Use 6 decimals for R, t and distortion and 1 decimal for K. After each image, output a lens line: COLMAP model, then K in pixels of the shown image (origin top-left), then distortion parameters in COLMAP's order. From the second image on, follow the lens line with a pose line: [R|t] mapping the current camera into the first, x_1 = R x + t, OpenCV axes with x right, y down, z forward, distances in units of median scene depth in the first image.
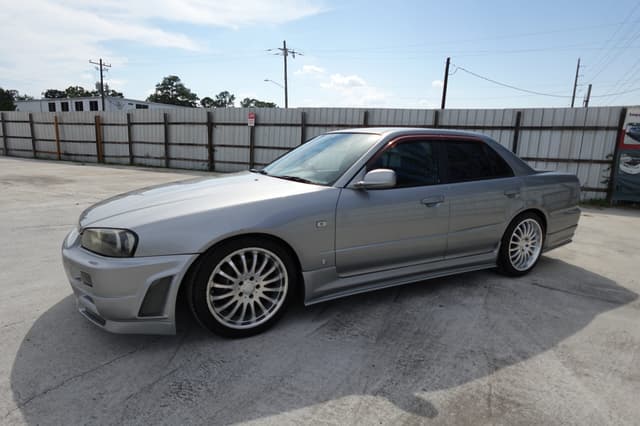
lens RADIAL K [[360.1, 0, 320.1], [0, 360.1, 215.4], [0, 0, 1]] dist [-0.000587, 0.000264]
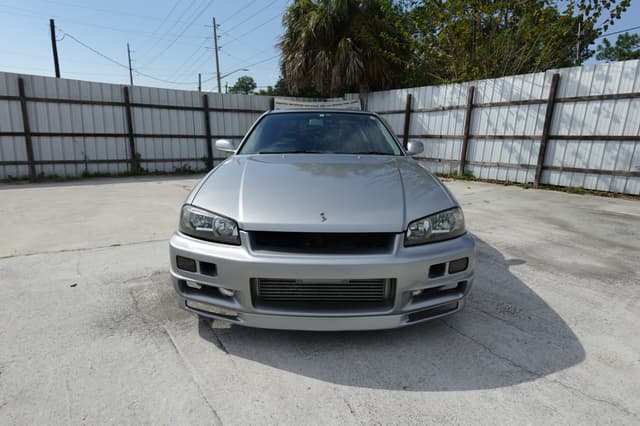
lens RADIAL K [[360.1, 0, 322.1], [0, 360.1, 203.7], [0, 0, 1]] dist [-0.000587, 0.000264]
pose [[0.472820, -0.202648, 0.857540, -0.925918], [0.173936, 0.975512, 0.134623, -0.120690], [-0.863821, 0.085505, 0.496489, 0.447333]]
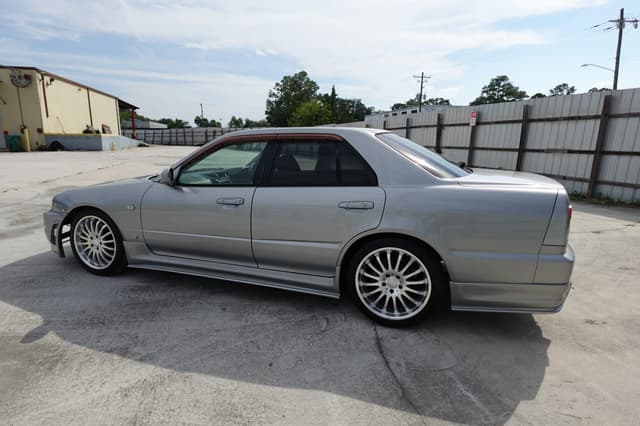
lens RADIAL K [[360.1, 0, 319.8], [0, 360.1, 214.8], [0, 0, 1]] dist [-0.000587, 0.000264]
pose [[0.671922, 0.119754, -0.730876, 0.962140], [-0.125489, 0.990981, 0.047006, -0.065947], [0.729913, 0.060133, 0.680890, 0.404848]]
